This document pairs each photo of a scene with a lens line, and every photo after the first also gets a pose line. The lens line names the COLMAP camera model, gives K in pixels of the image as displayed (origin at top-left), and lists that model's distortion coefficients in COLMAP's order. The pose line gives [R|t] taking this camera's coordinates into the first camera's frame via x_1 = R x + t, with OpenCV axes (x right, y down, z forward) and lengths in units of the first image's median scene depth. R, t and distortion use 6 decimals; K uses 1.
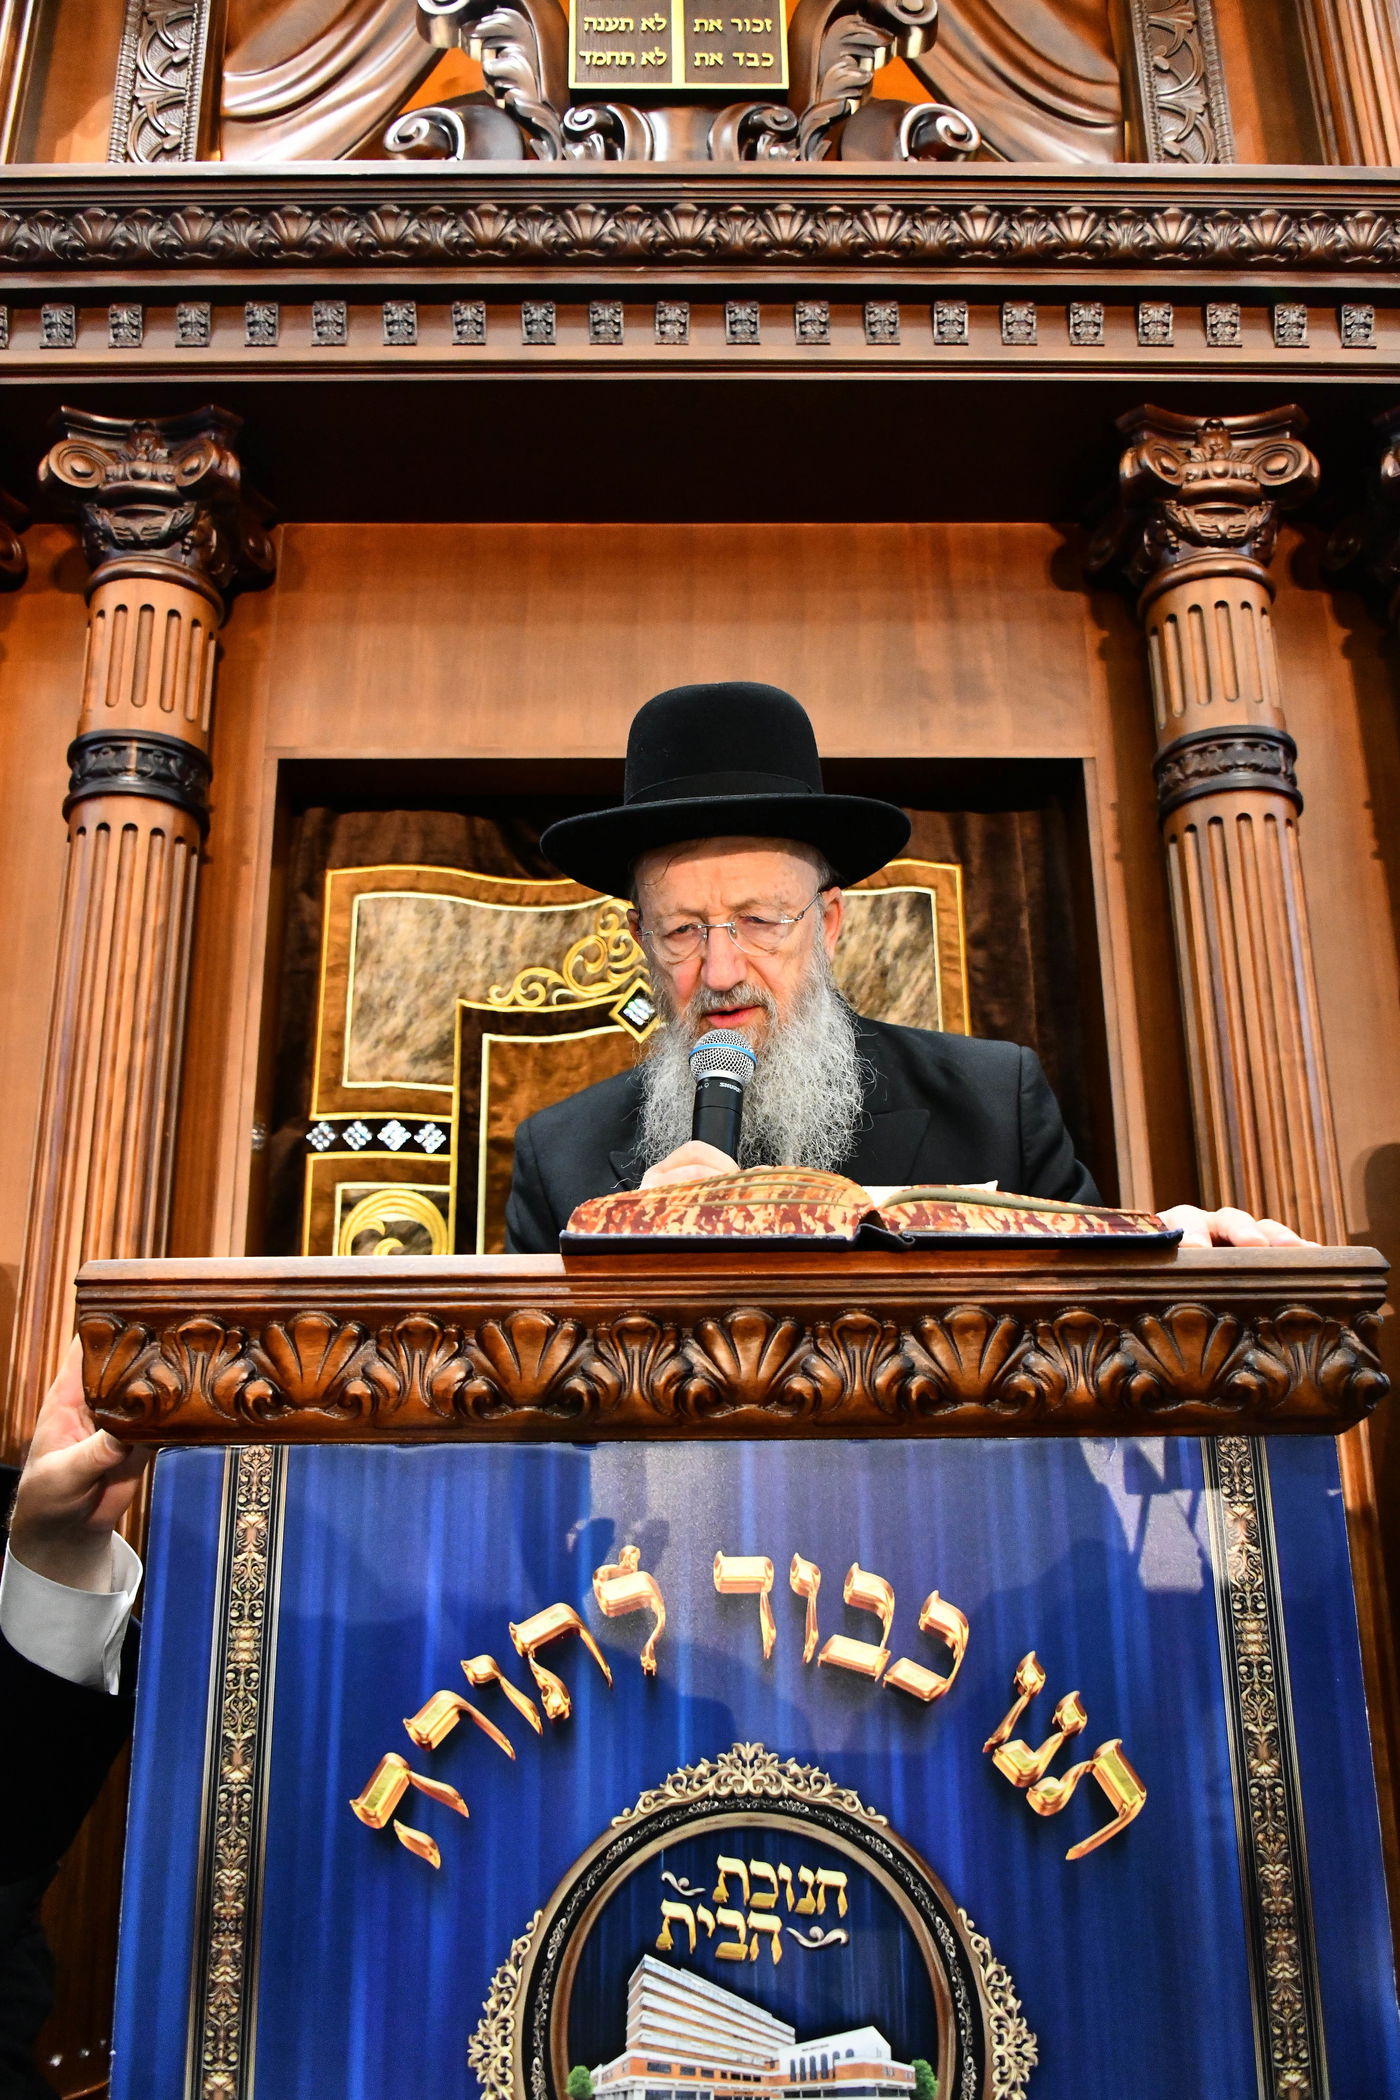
lens RADIAL K [[1723.7, 0, 678.1], [0, 1723.7, 1029.5], [0, 0, 1]] dist [-0.018047, -0.001637]
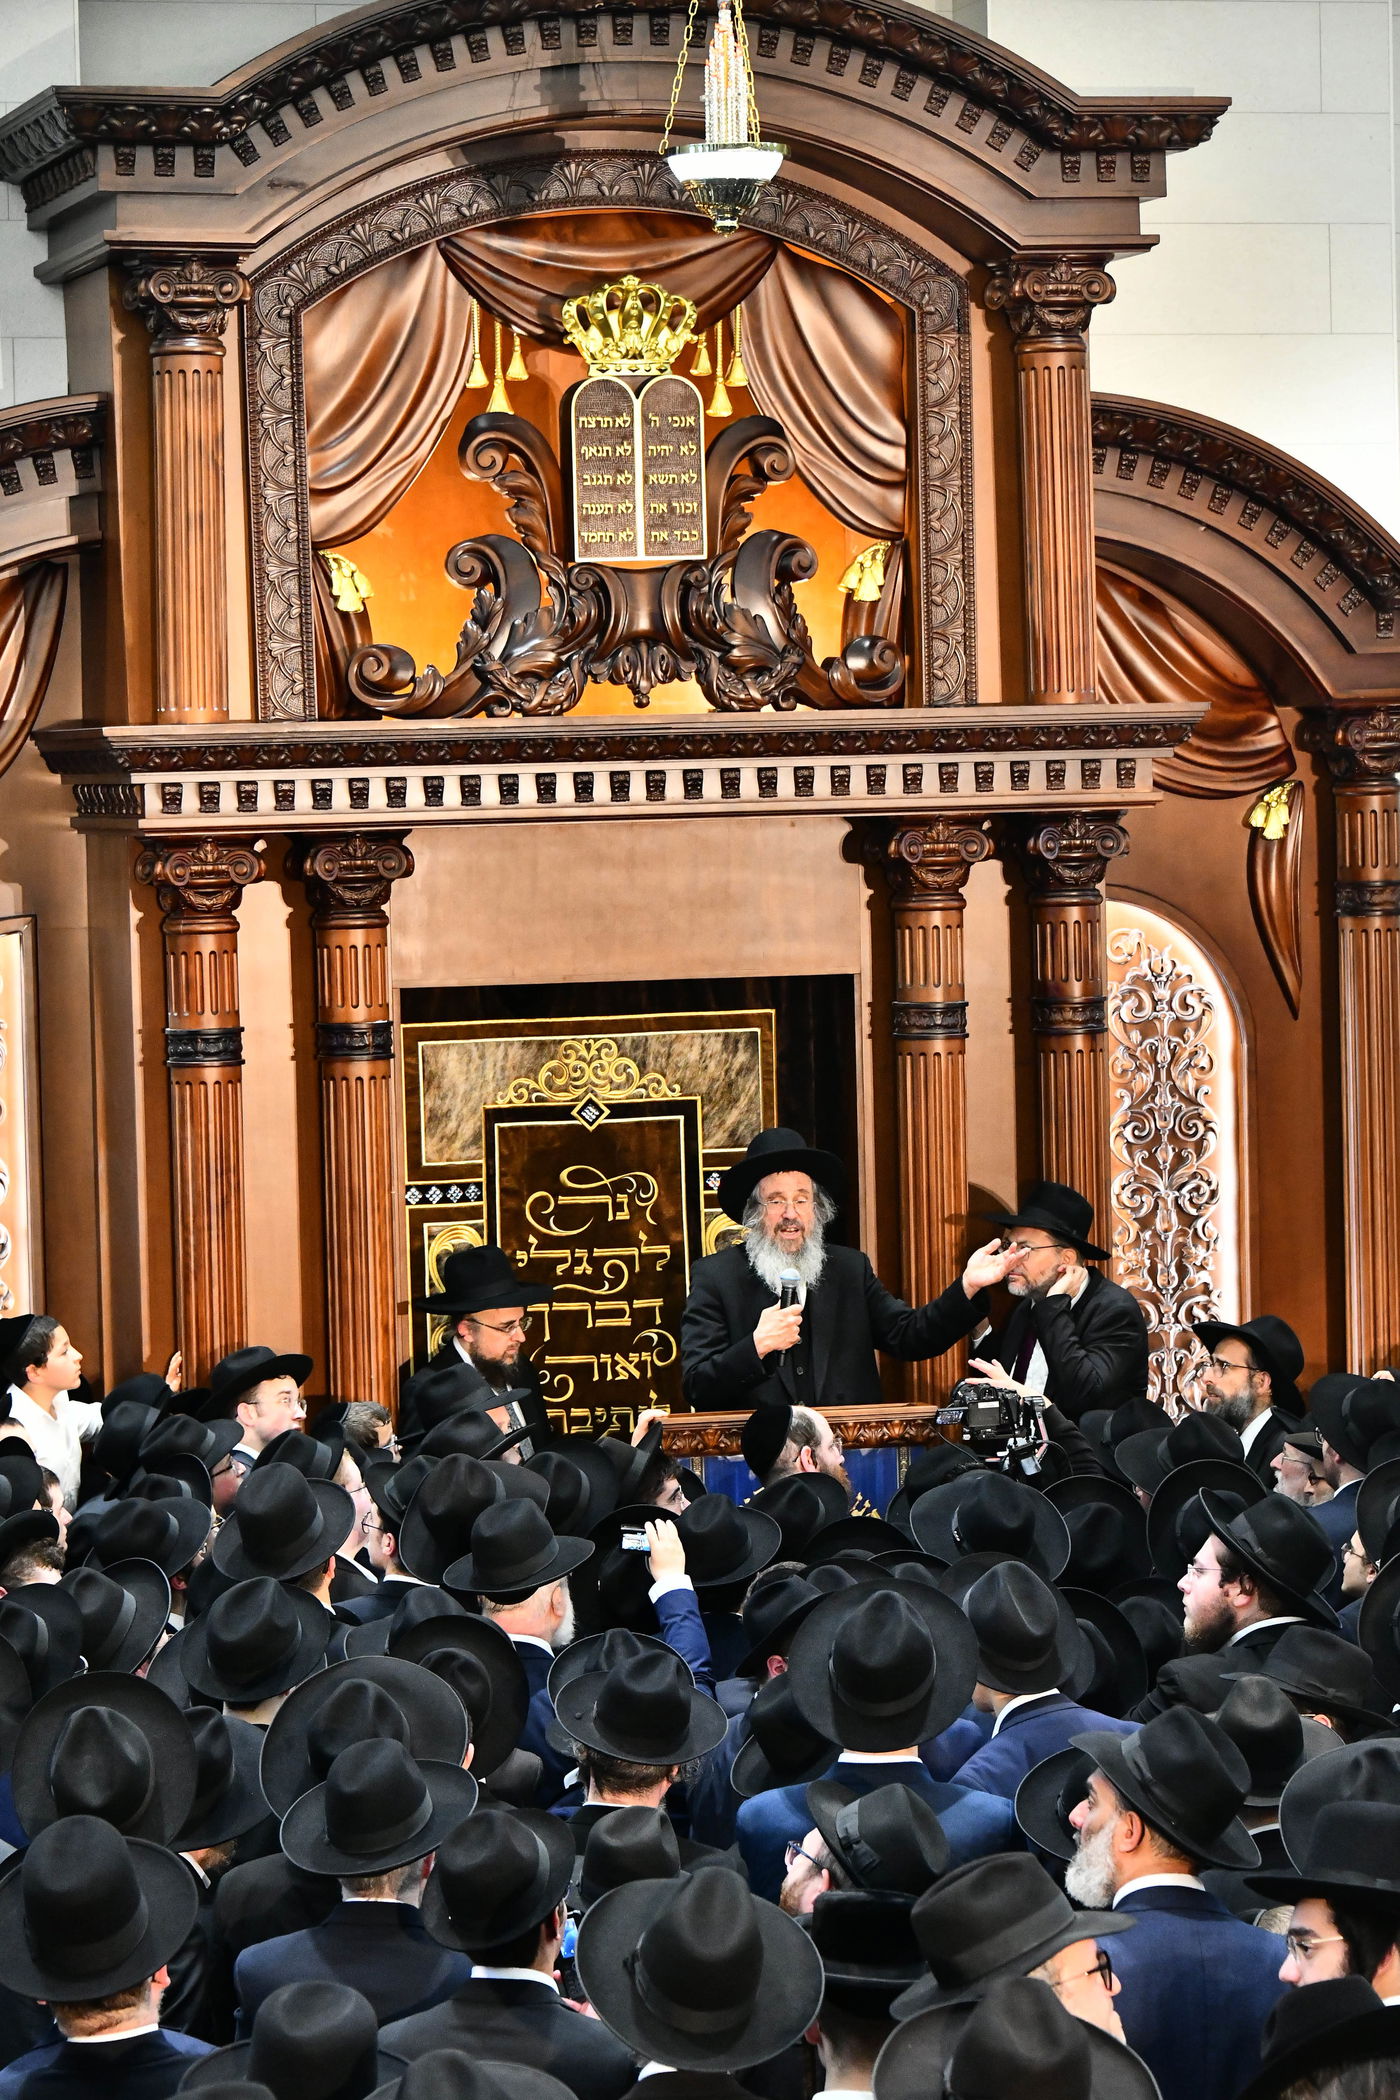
lens RADIAL K [[6316.1, 0, 700.0], [0, 6316.1, 1050.0], [0, 0, 1]] dist [-0.018714, -0.160507]
pose [[0.963406, -0.031532, 0.266185, -1.740924], [-0.064743, 0.936281, 0.345233, -2.457049], [-0.260110, -0.349833, 0.899978, -5.093016]]
